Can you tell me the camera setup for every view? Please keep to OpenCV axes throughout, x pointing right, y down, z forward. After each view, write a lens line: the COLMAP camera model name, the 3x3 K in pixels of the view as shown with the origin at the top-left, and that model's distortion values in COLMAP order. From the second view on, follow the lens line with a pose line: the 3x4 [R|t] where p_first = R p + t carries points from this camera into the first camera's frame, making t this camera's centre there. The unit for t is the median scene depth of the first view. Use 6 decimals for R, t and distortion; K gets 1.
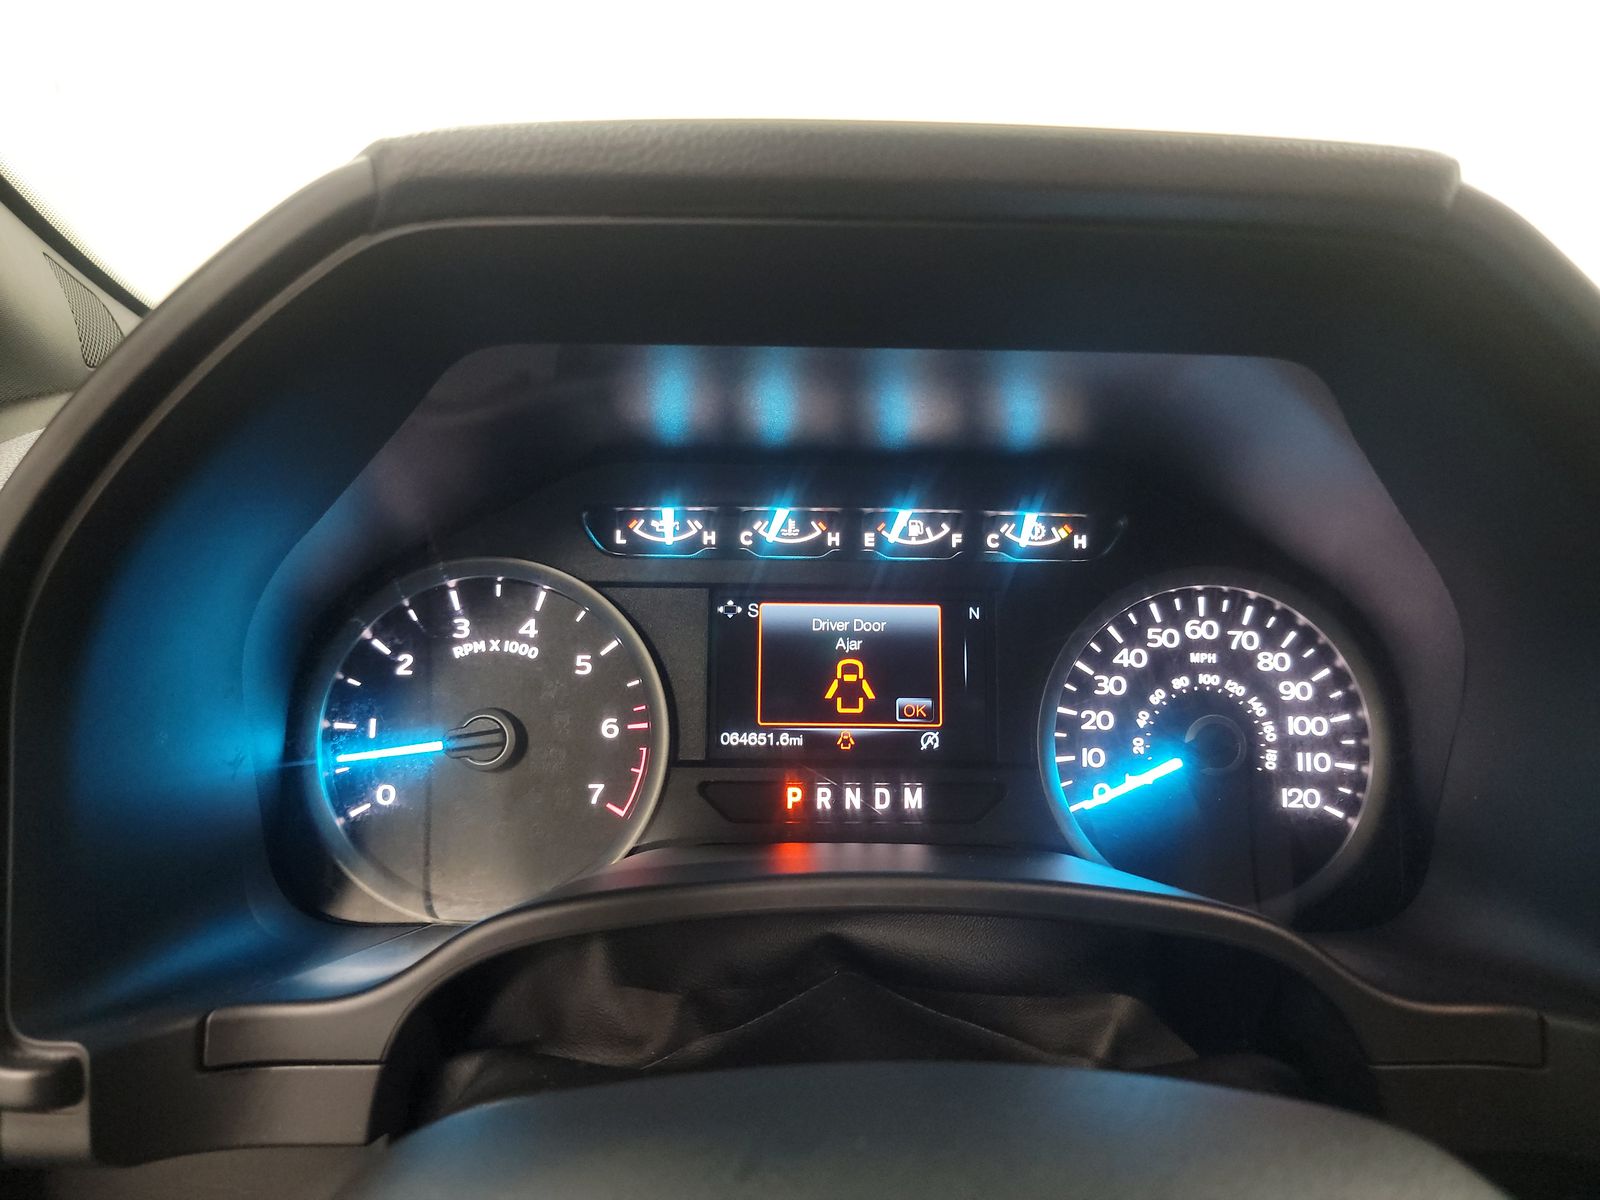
lens RADIAL K [[1119.9, 0, 801.8], [0, 1119.9, 607.4], [0, 0, 1]] dist [0.049478, -0.026280]
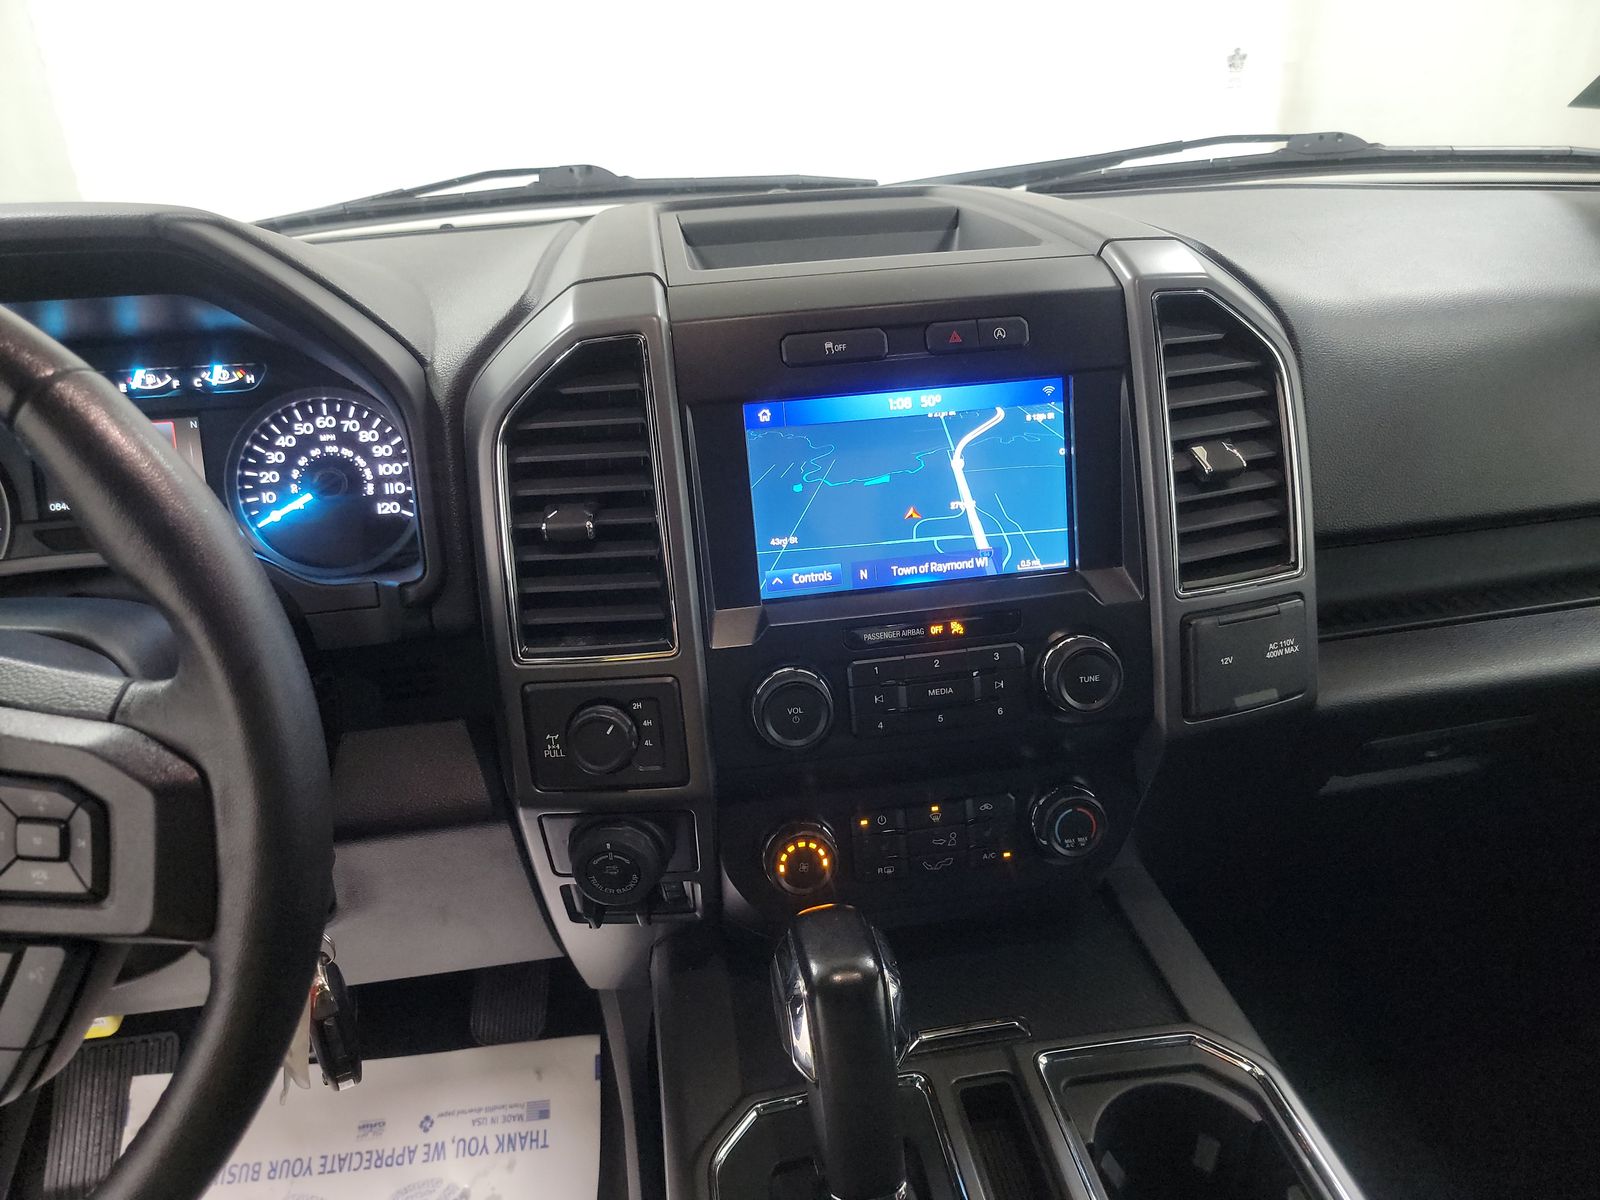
lens RADIAL K [[1119.9, 0, 786.8], [0, 1119.9, 597.9], [0, 0, 1]] dist [0.049478, -0.026280]
pose [[0.991495, -0.106711, 0.074502, 0.938446], [0.093502, 0.982259, 0.162559, 0.072691], [-0.090527, -0.154211, 0.983882, -0.926805]]
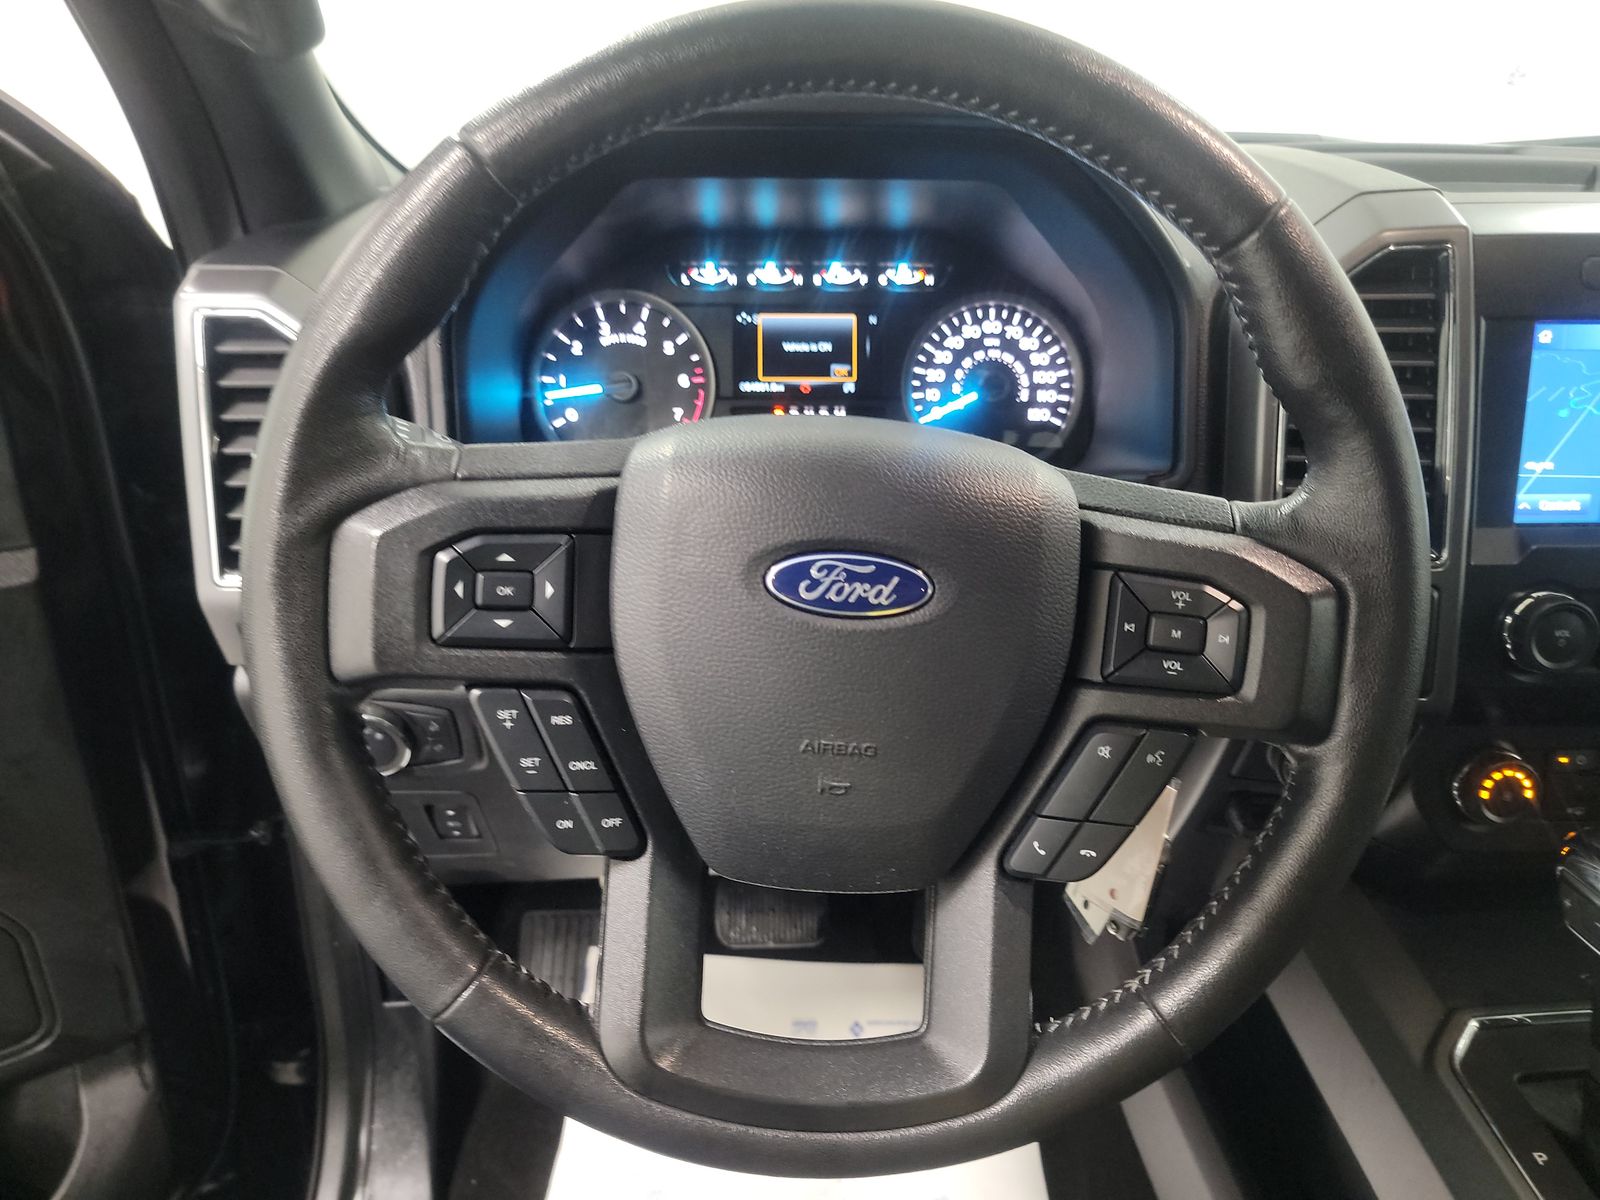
lens RADIAL K [[1119.9, 0, 801.9], [0, 1119.9, 610.4], [0, 0, 1]] dist [0.049478, -0.026280]
pose [[0.999935, -0.010994, 0.003172, 0.022446], [0.010307, 0.985797, 0.167622, 0.171337], [-0.004970, -0.167578, 0.985846, -0.961364]]
